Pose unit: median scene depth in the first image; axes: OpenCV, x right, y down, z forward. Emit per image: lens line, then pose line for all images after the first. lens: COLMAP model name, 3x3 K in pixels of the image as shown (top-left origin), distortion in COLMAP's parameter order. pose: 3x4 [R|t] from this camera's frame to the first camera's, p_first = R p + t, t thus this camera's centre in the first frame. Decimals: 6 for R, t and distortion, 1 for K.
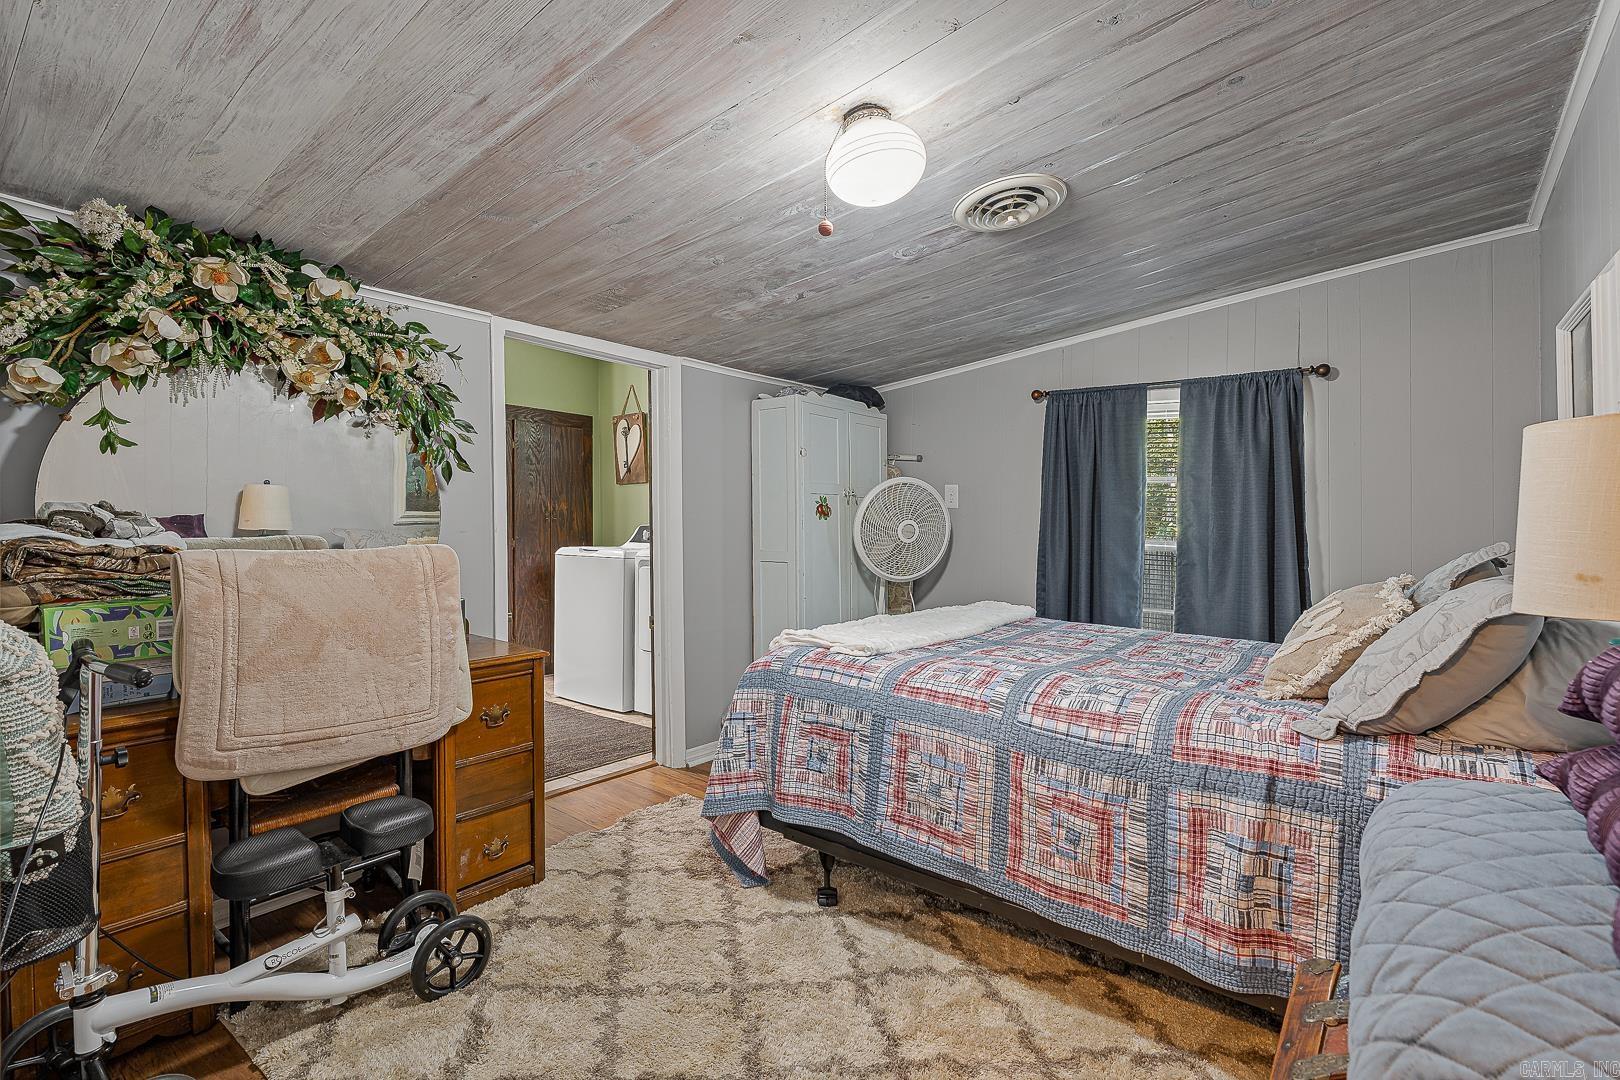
lens RADIAL K [[742.0, 0, 810.0], [0, 742.0, 540.0], [0, 0, 1]] dist [0.000473, 0.000174]
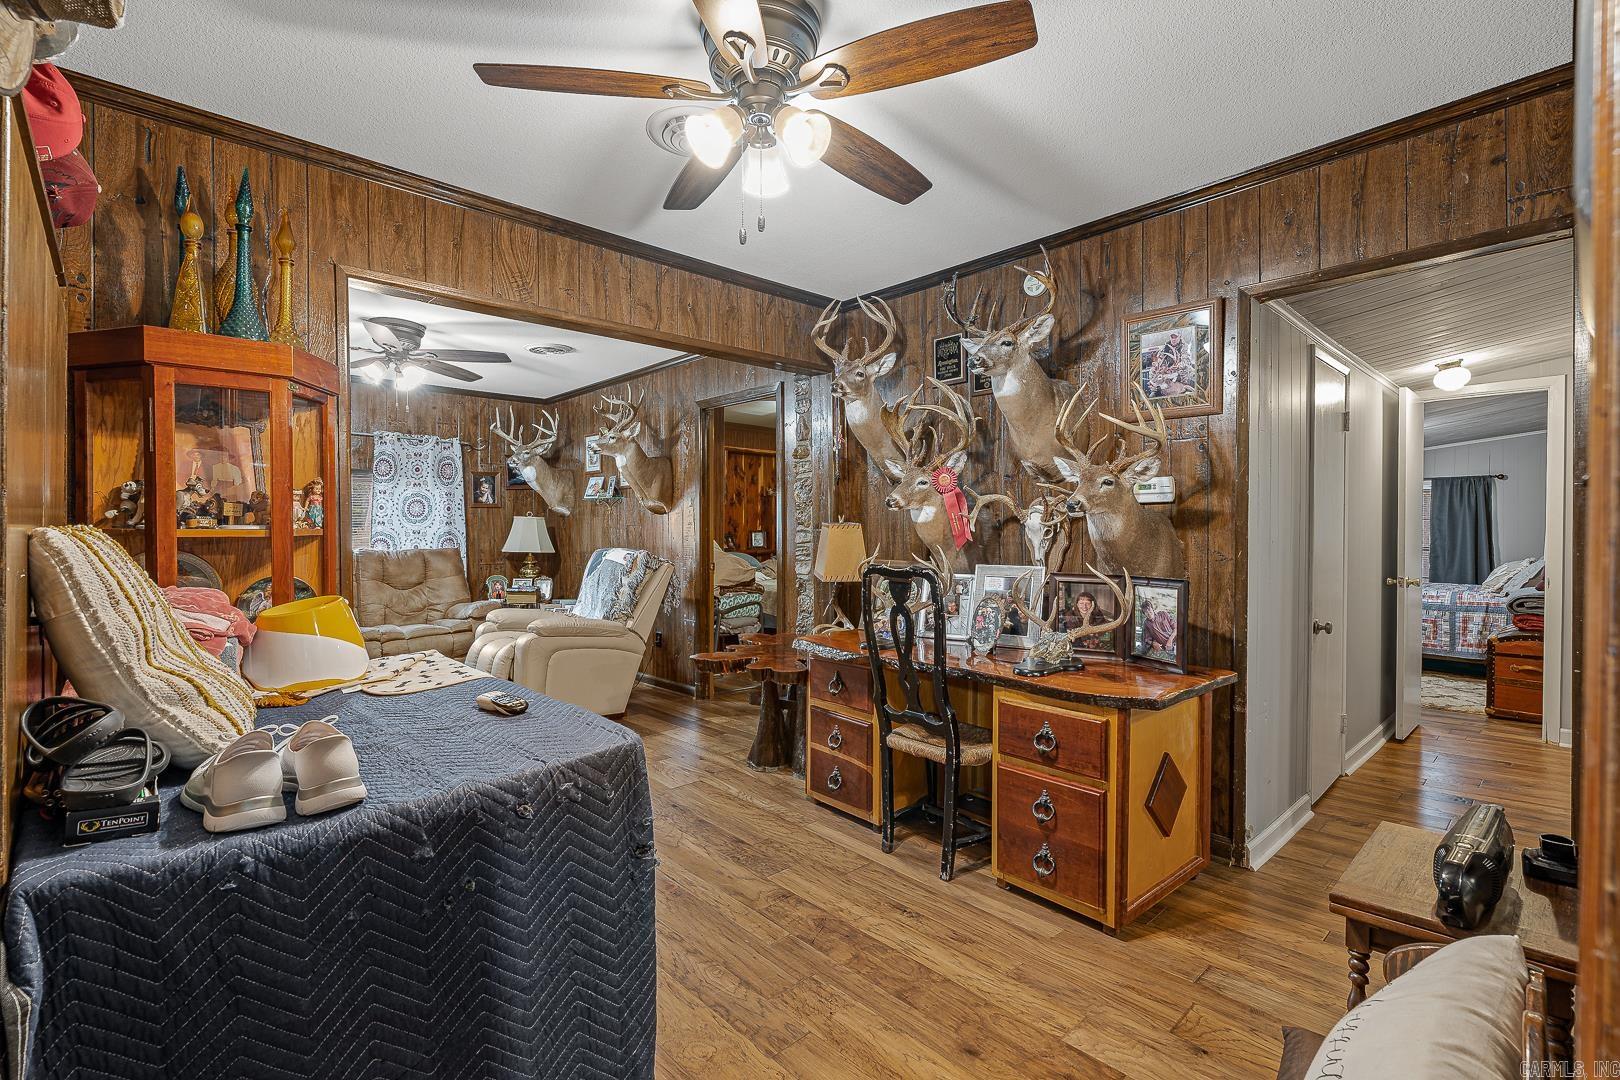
lens RADIAL K [[742.0, 0, 810.0], [0, 742.0, 540.0], [0, 0, 1]] dist [0.000473, 0.000174]
pose [[0.989938, 0.002550, -0.141478, -0.632966], [-0.002943, 0.999992, -0.002565, -0.004440], [0.141470, 0.002956, 0.989938, -0.907336]]
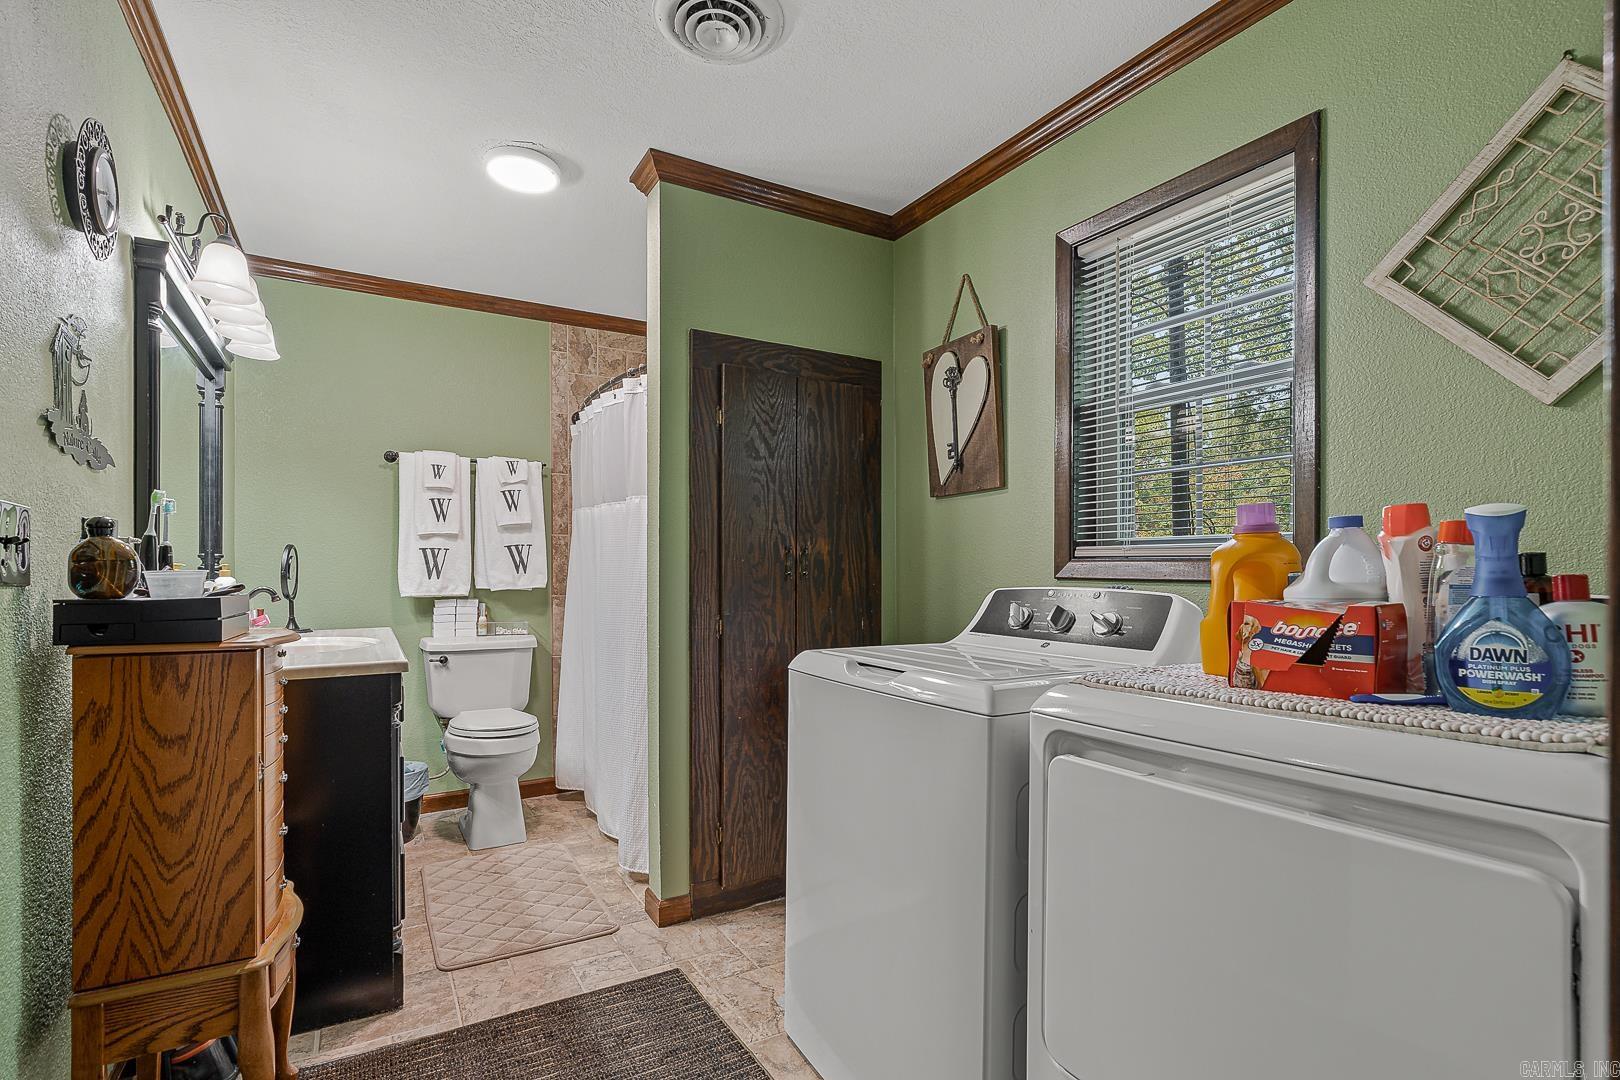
lens RADIAL K [[777.5, 0, 811.4], [0, 777.5, 580.4], [0, 0, 1]] dist [0.000226, 0.000040]
pose [[0.933562, -0.000713, -0.358416, -0.169080], [-0.001073, 0.999988, -0.004783, -0.022207], [0.358416, 0.004849, 0.933550, 0.562103]]
